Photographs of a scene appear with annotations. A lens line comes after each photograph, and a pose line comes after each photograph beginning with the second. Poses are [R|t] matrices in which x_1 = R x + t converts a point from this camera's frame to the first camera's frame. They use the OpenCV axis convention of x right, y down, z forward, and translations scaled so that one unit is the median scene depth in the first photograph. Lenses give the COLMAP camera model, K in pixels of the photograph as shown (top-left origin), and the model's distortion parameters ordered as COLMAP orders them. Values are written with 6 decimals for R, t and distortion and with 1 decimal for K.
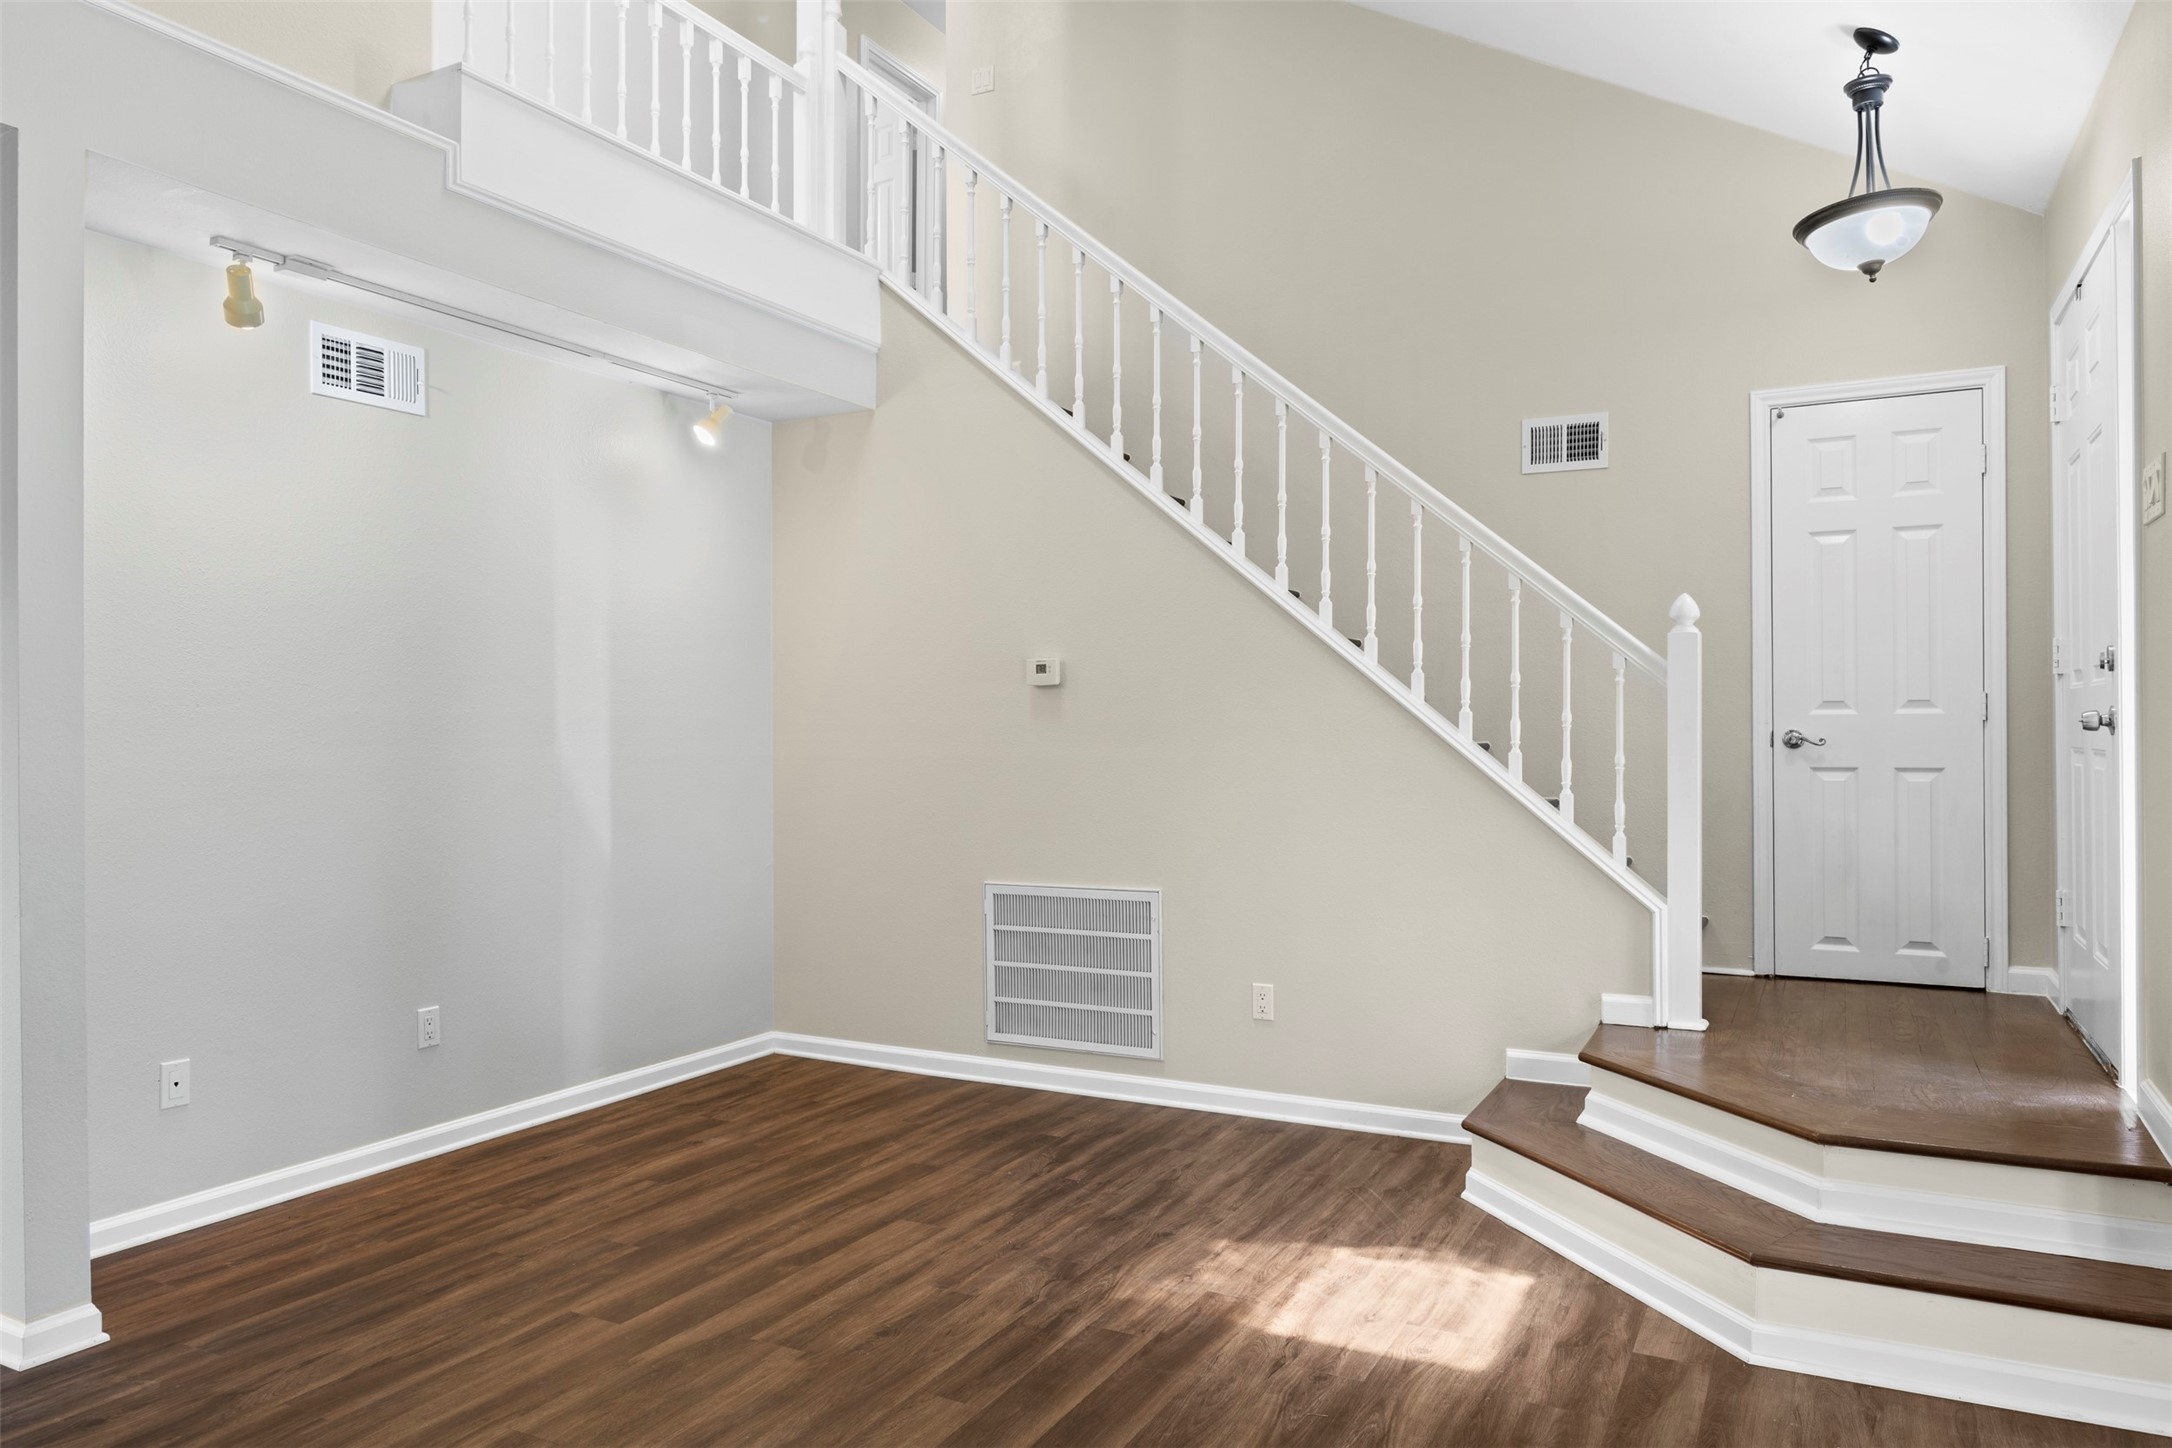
lens RADIAL K [[1423.9, 0, 1078.3], [0, 1423.9, 729.7], [0, 0, 1]] dist [0.005039, -0.001260]
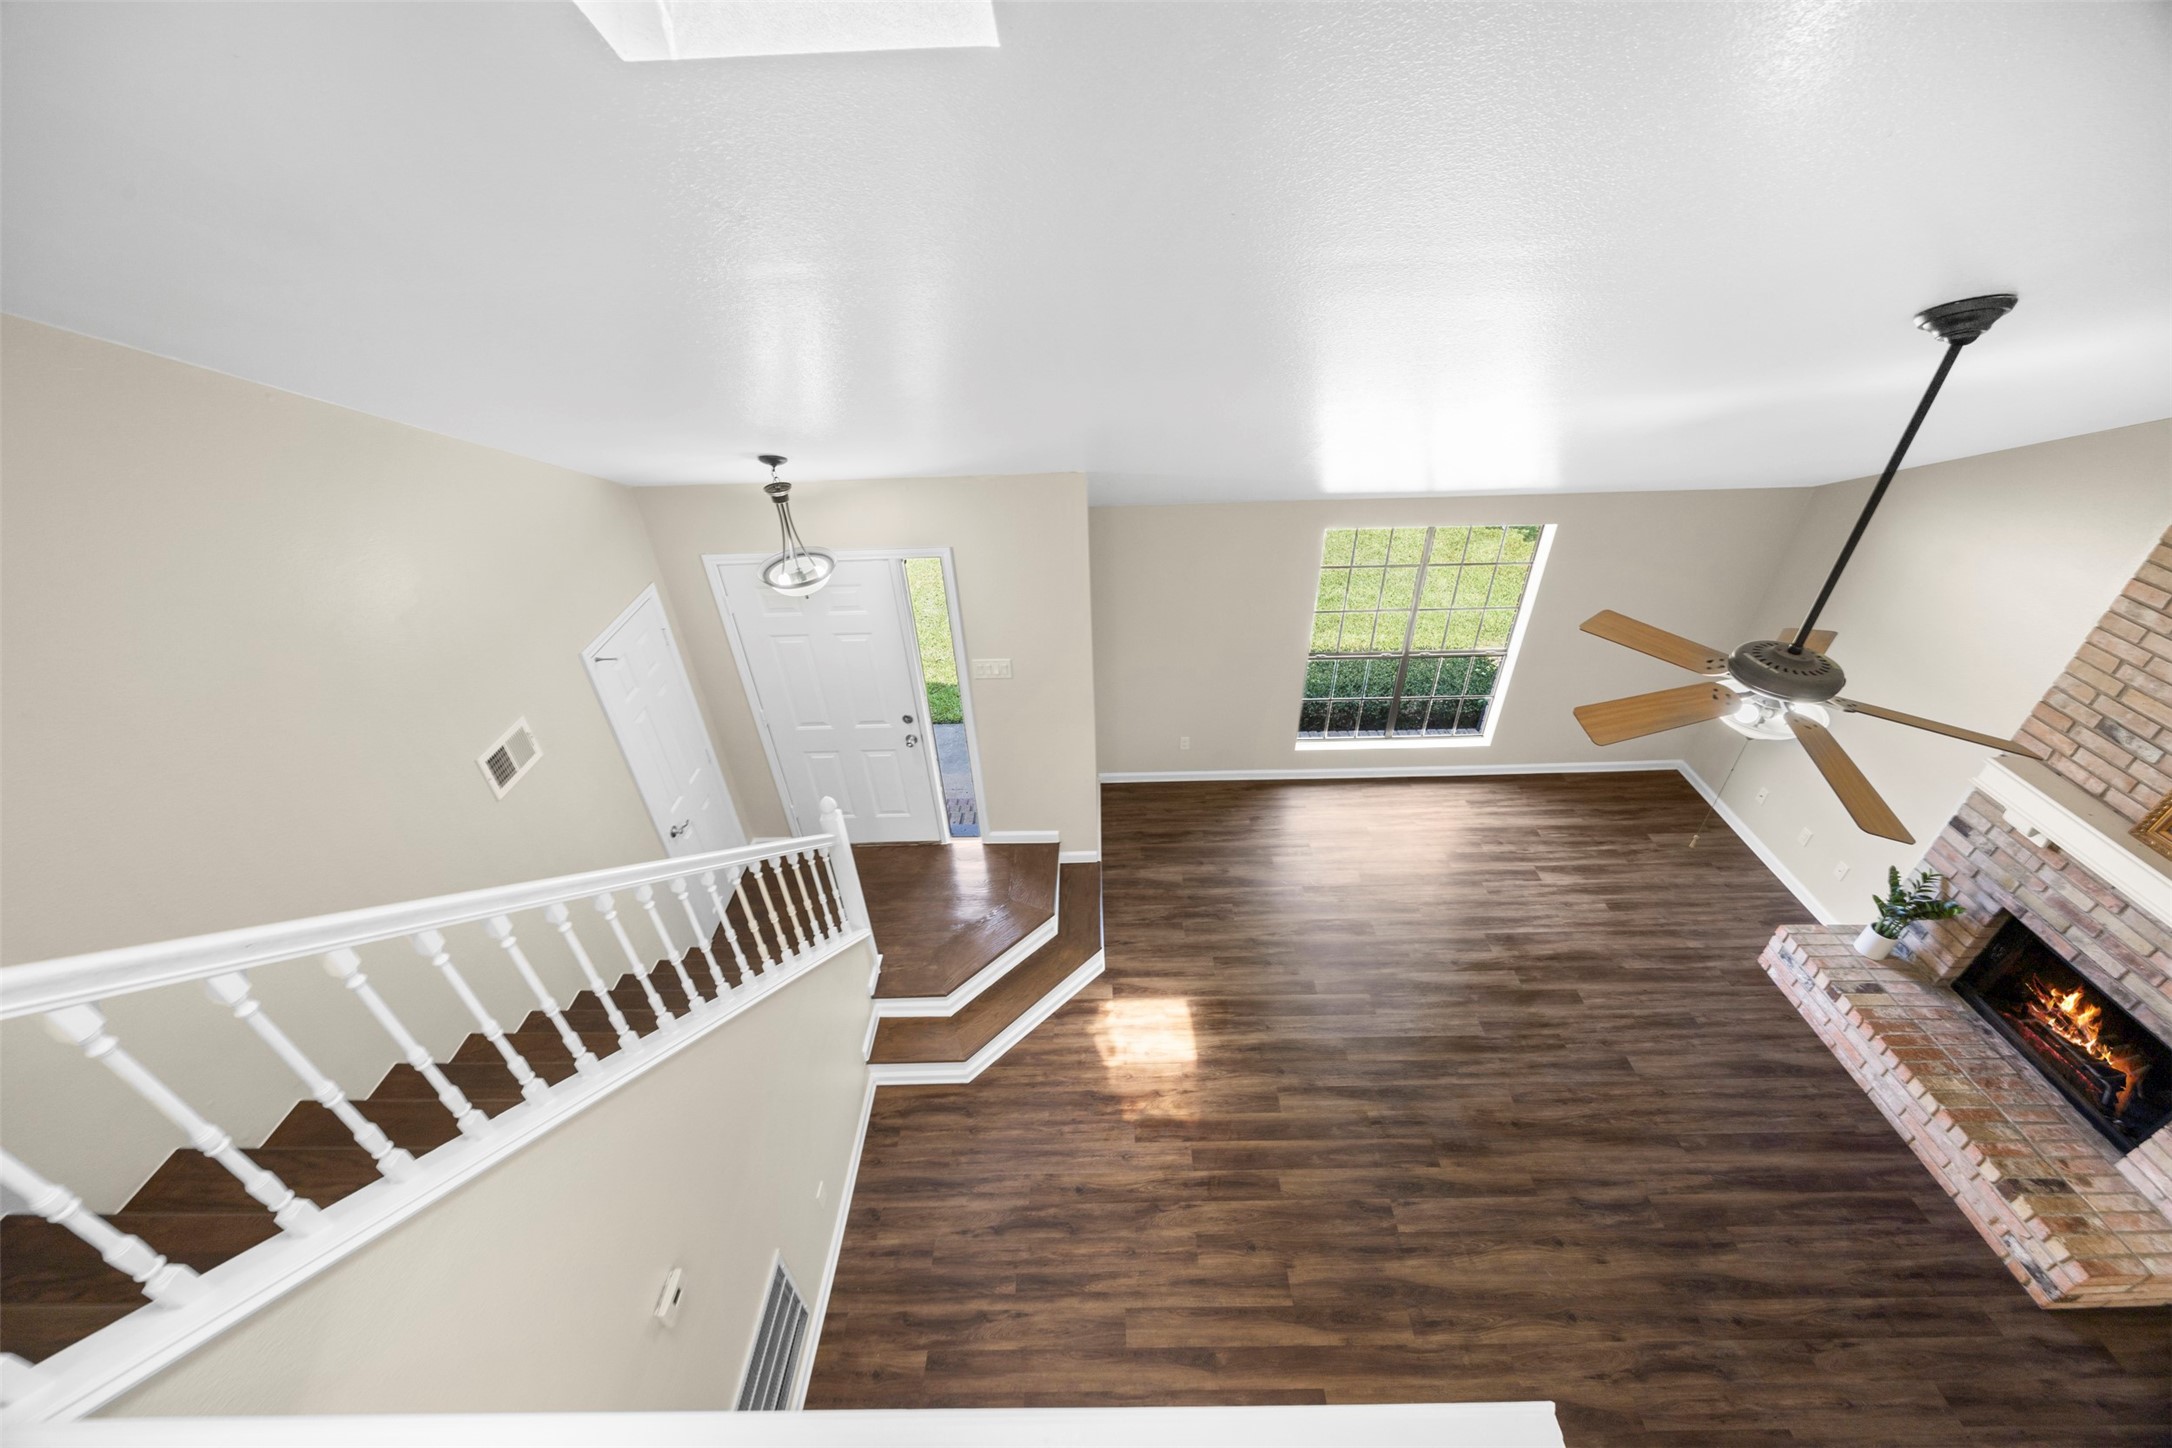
lens RADIAL K [[835.3, 0, 1083.4], [0, 835.3, 734.9], [0, 0, 1]] dist [-0.008122, 0.001144]
pose [[-0.476031, -0.493885, 0.727649, -0.468340], [0.037048, 0.815414, 0.577692, -0.823935], [-0.878648, 0.301957, -0.369865, 1.229897]]
